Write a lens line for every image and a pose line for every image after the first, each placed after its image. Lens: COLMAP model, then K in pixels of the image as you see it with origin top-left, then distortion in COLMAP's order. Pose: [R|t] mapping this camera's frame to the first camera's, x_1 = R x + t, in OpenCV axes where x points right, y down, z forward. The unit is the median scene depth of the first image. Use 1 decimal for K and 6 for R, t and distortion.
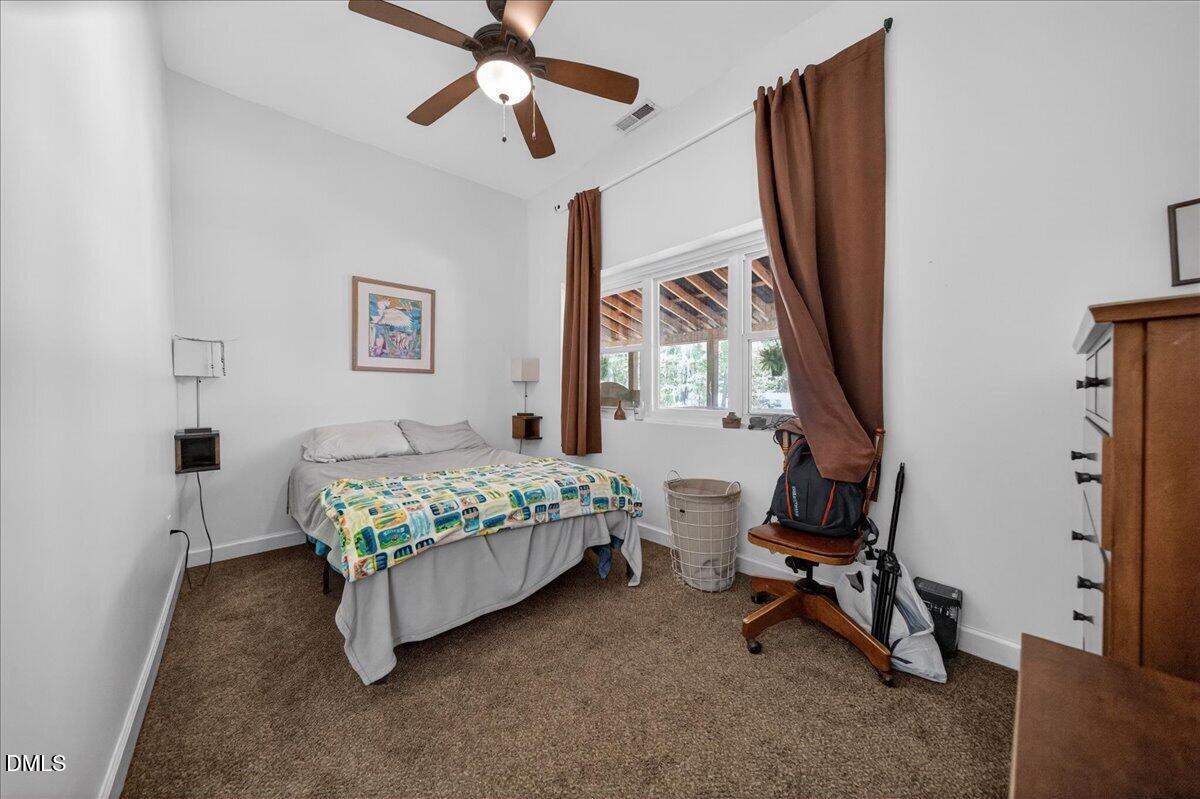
lens RADIAL K [[411.9, 0, 601.0], [0, 411.9, 393.8], [0, 0, 1]] dist [0.000278, 0.000054]
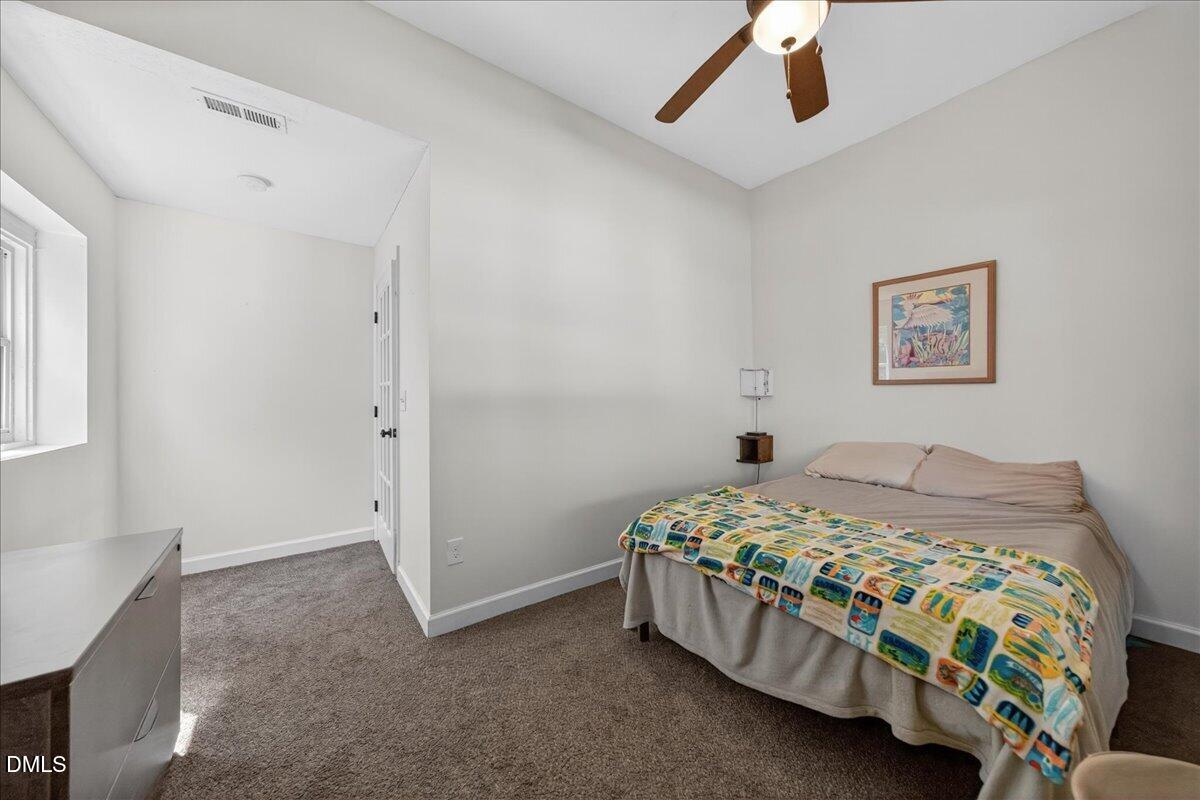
lens RADIAL K [[411.9, 0, 601.0], [0, 411.9, 394.3], [0, 0, 1]] dist [0.000278, 0.000054]
pose [[-0.080225, -0.007399, -0.996749, 0.469096], [-0.000835, 0.999973, -0.007355, -0.036775], [0.996776, 0.000243, -0.080229, 0.597859]]
